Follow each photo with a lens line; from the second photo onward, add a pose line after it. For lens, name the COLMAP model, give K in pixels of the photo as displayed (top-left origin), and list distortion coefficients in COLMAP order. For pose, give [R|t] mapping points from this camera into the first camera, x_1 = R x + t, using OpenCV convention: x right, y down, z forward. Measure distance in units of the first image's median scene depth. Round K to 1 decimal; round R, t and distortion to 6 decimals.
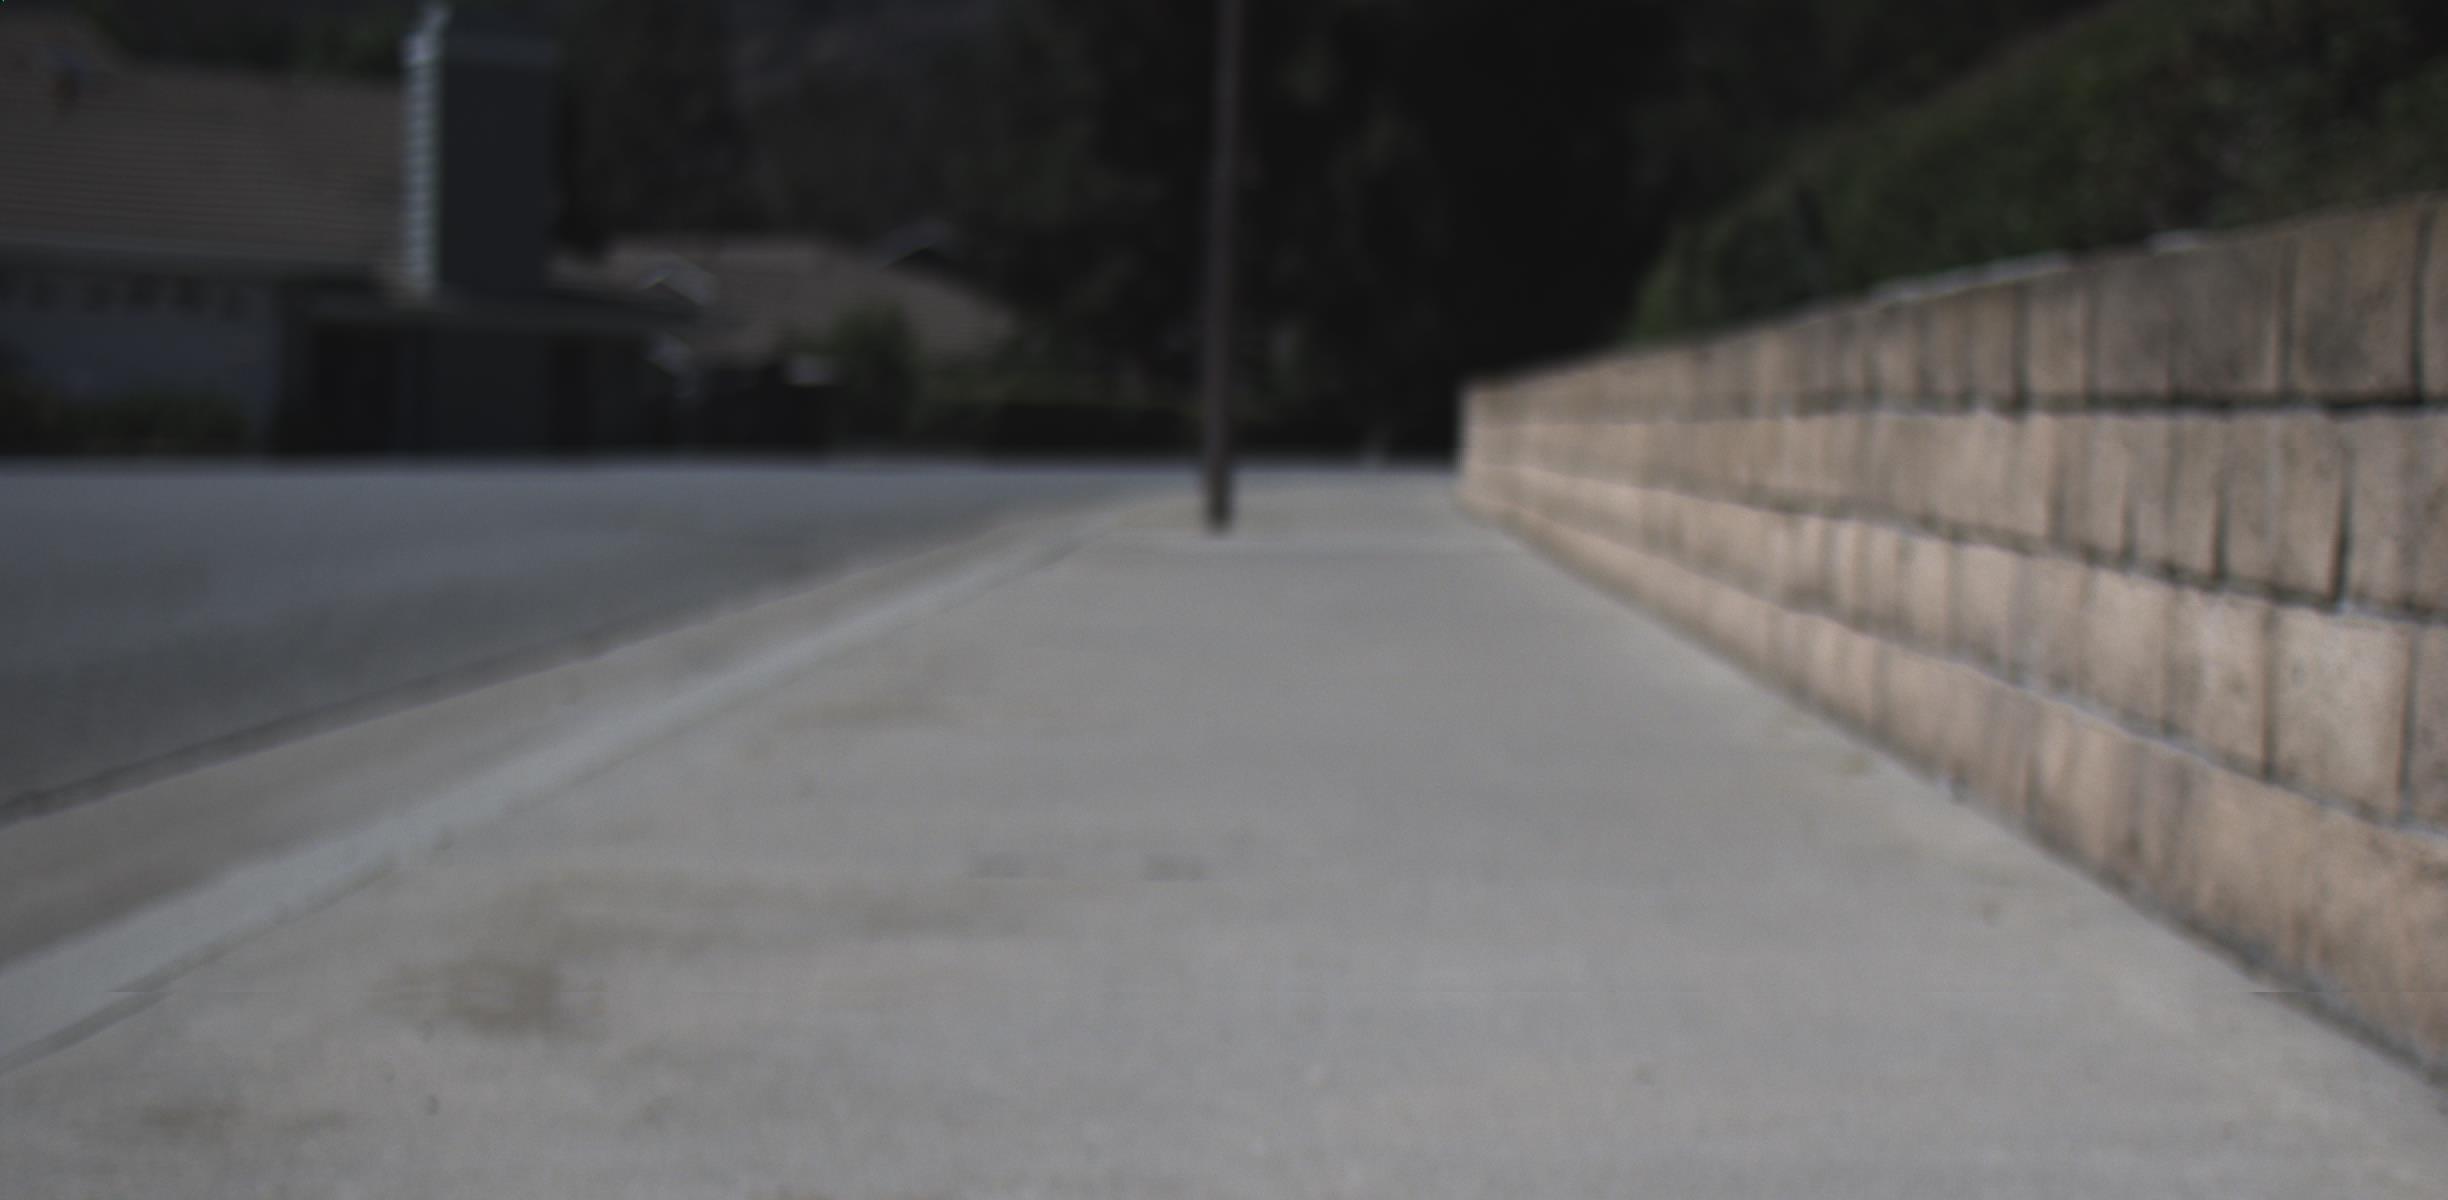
lens RADIAL K [[2954.6, 0, 1229.4], [0, 2954.6, 602.4], [0, 0, 1]] dist [-0.007893, -0.021670]
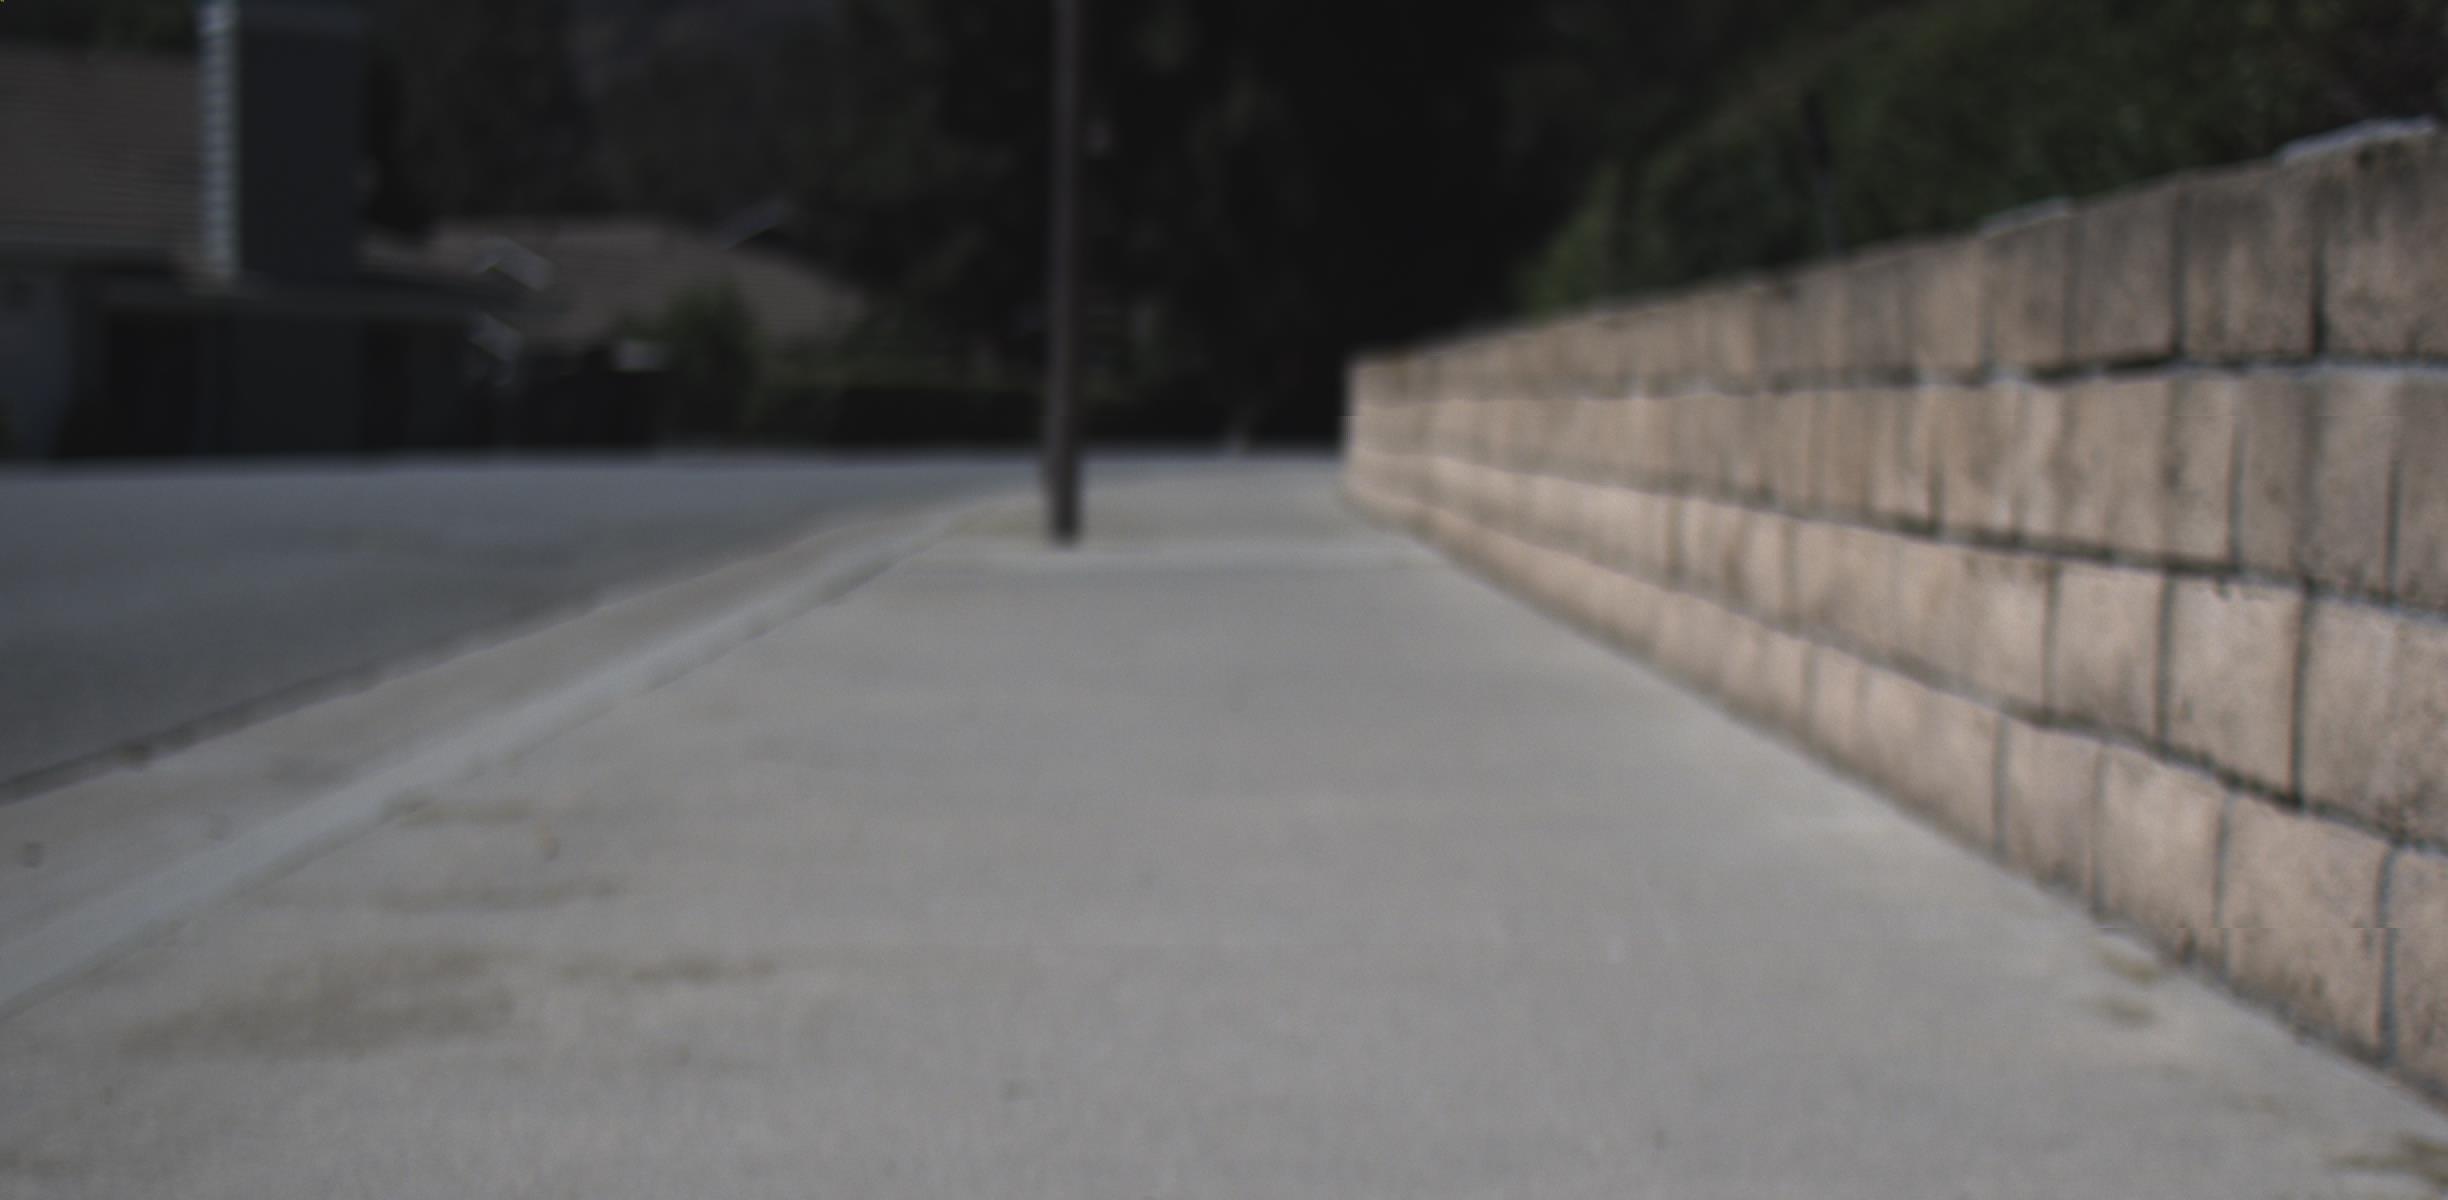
lens RADIAL K [[2754.9, 0, 1215.8], [0, 2754.9, 678.1], [0, 0, 1]] dist [-0.016065, -0.020286]
pose [[0.998961, -0.016950, 0.042304, 0.002625], [0.015313, 0.999133, 0.038721, -0.007318], [-0.042924, -0.038033, 0.998354, 0.113608]]
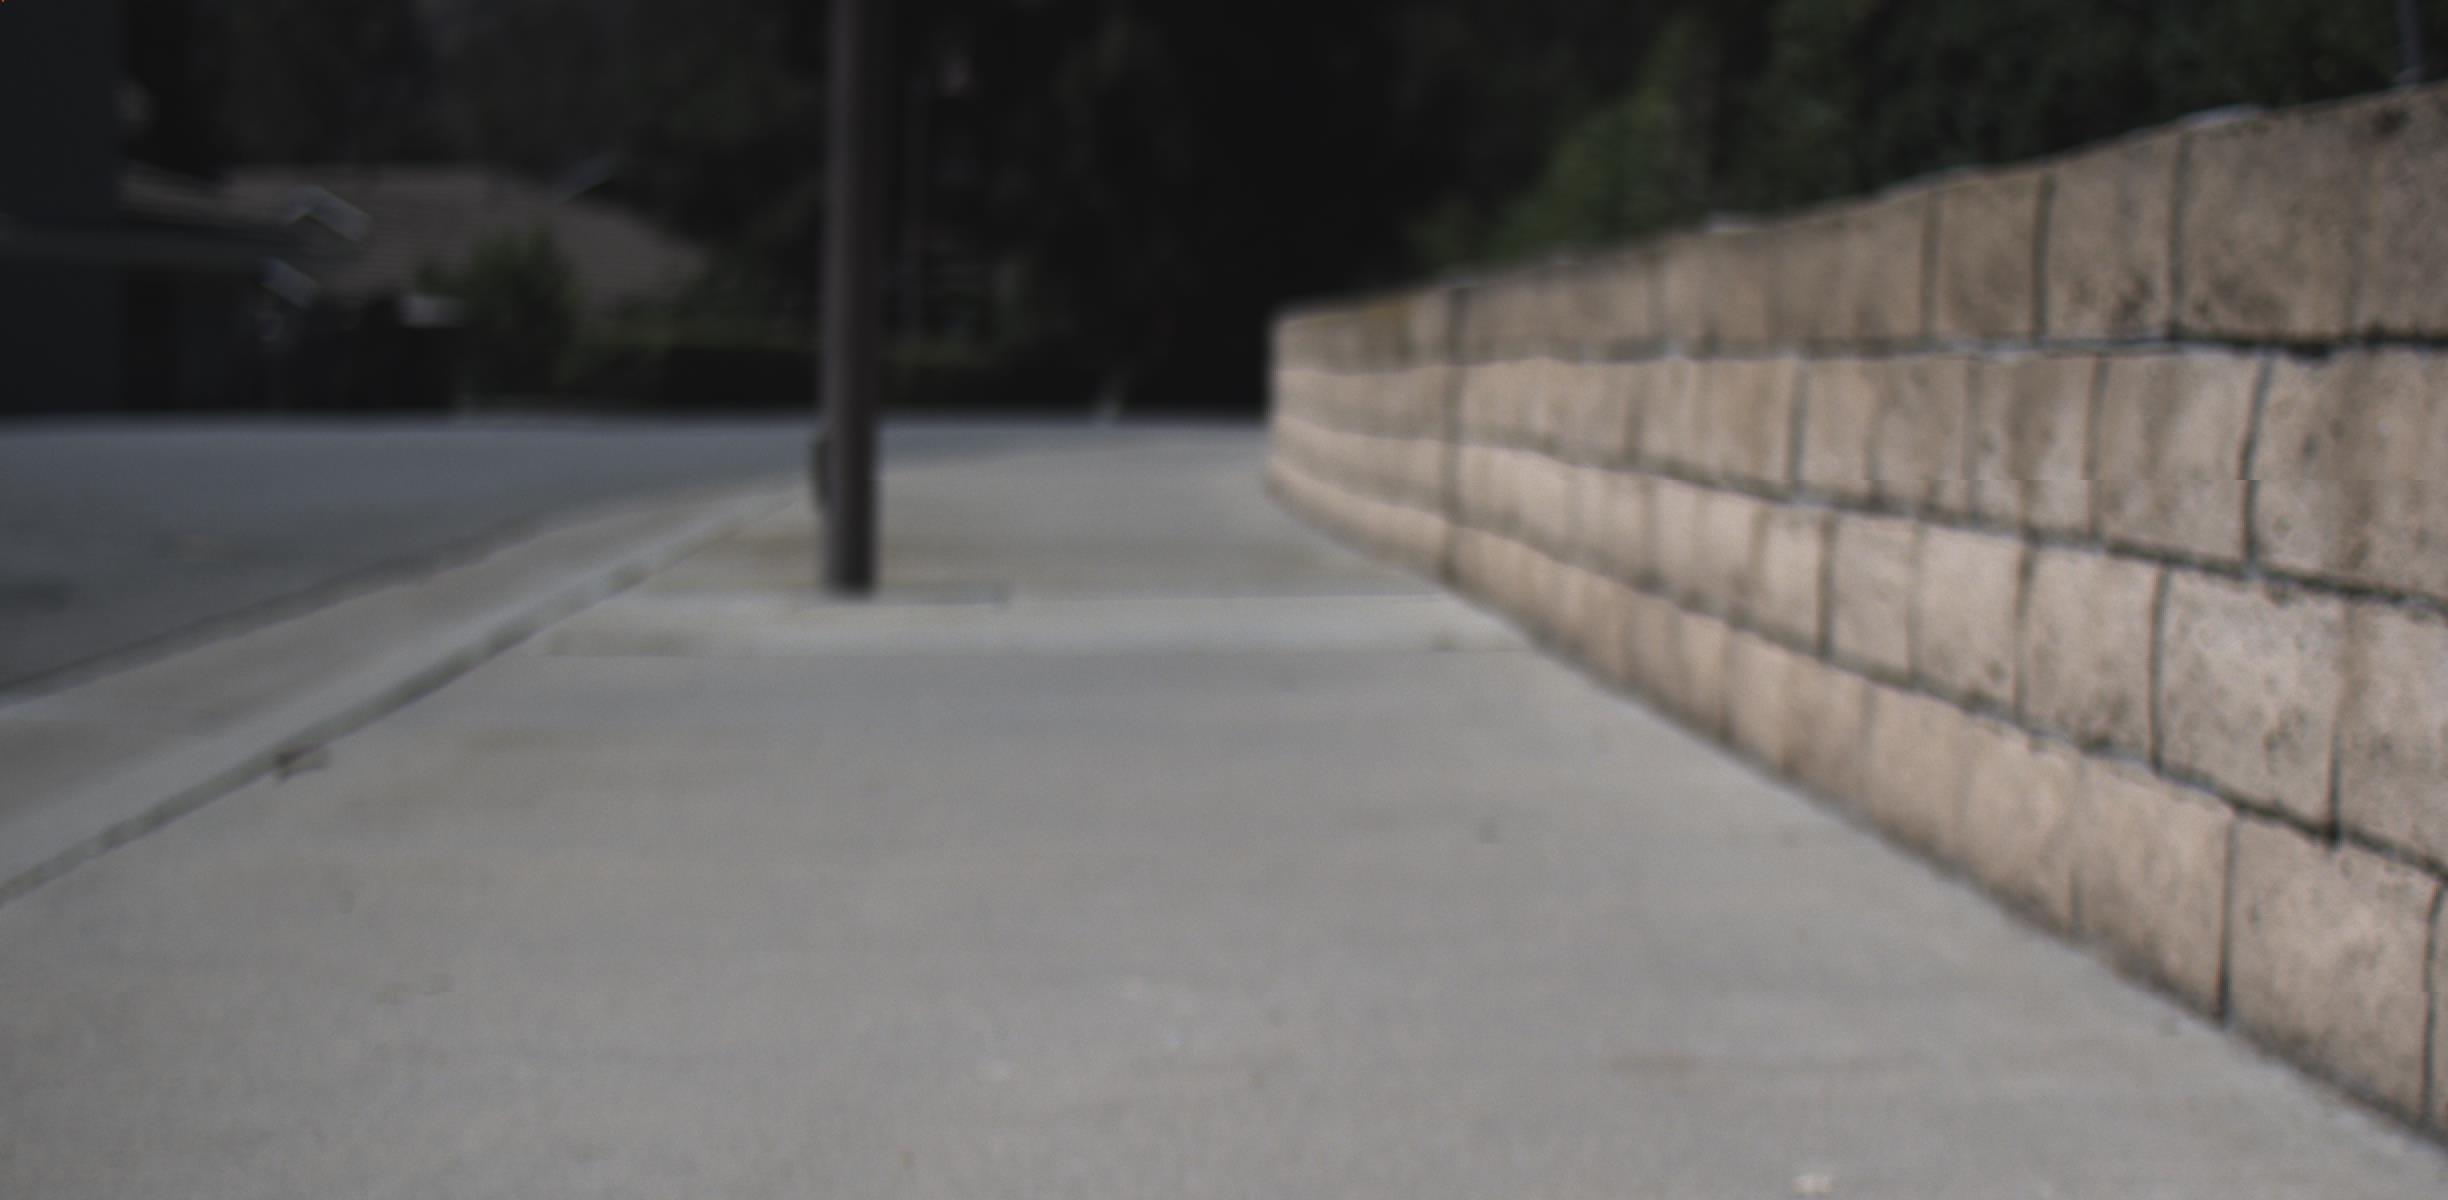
lens RADIAL K [[2465.8, 0, 1223.8], [0, 2465.8, 600.1], [0, 0, 1]] dist [-0.004347, 0.000699]
pose [[0.994574, -0.014553, 0.103004, 0.006493], [0.011194, 0.999389, 0.033113, -0.017192], [-0.103423, -0.031781, 0.994130, 0.280795]]
